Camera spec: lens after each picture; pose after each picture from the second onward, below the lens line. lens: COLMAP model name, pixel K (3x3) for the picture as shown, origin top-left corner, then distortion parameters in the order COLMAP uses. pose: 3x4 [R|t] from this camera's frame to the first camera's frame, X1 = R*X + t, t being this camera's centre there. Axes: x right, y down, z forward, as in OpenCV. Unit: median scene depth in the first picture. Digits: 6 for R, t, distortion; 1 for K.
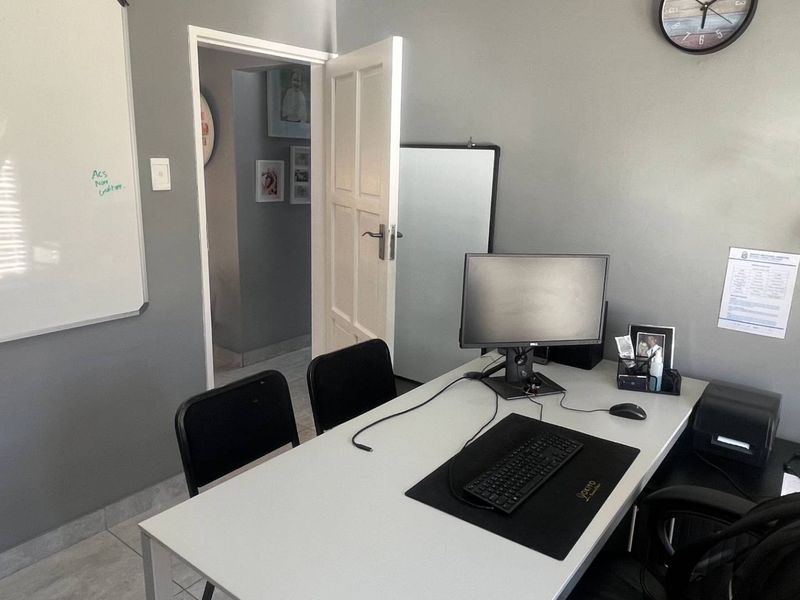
lens RADIAL K [[598.1, 0, 396.8], [0, 598.1, 299.0], [0, 0, 1]] dist [-0.003948, -0.005320]
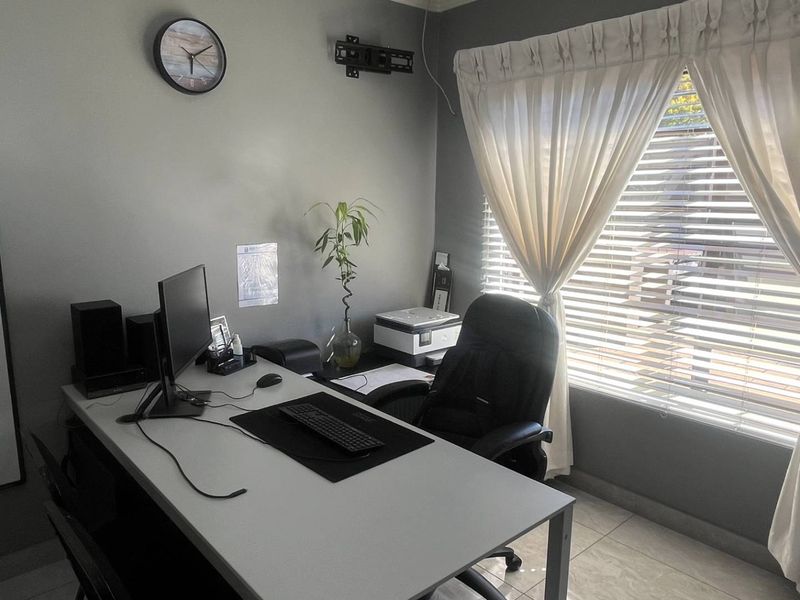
lens RADIAL K [[598.1, 0, 396.5], [0, 598.1, 300.5], [0, 0, 1]] dist [-0.003948, -0.005320]
pose [[0.191028, -0.212132, 0.958388, -0.688475], [0.229997, 0.958861, 0.166393, -0.113820], [-0.954259, 0.188641, 0.231959, 0.400760]]
